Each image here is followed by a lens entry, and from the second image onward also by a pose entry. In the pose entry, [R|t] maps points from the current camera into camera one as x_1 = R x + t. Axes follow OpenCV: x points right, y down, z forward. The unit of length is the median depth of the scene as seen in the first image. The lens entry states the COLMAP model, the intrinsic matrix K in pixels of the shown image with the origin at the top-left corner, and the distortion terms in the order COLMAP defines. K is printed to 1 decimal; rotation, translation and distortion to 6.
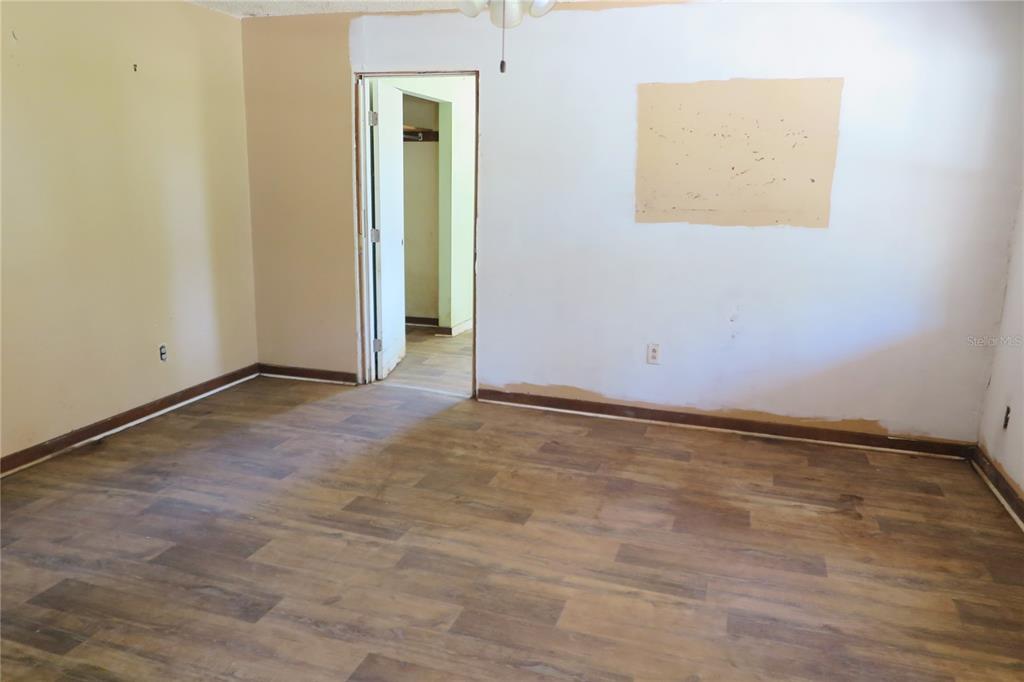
lens RADIAL K [[735.9, 0, 512.0], [0, 735.9, 341.0], [0, 0, 1]] dist [0.001233, -0.000250]
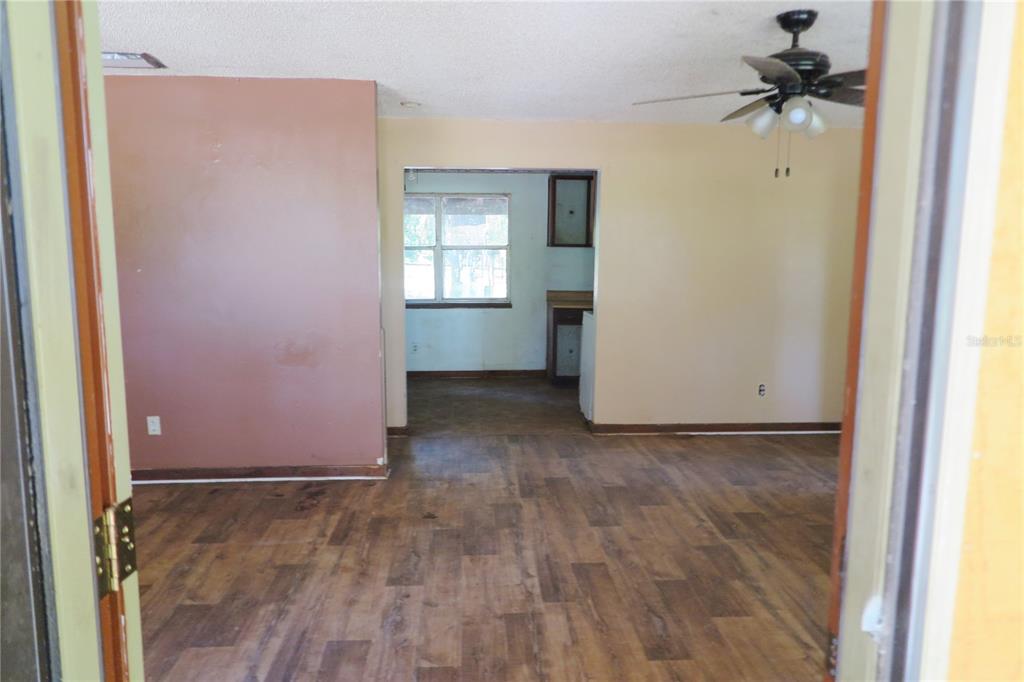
lens RADIAL K [[700.7, 0, 512.0], [0, 700.7, 341.0], [0, 0, 1]] dist [-0.033604, -0.000570]
pose [[0.367218, 0.105038, -0.924185, 0.757858], [-0.205058, 0.978299, 0.029710, -0.021909], [0.907250, 0.178601, 0.380788, 0.141127]]
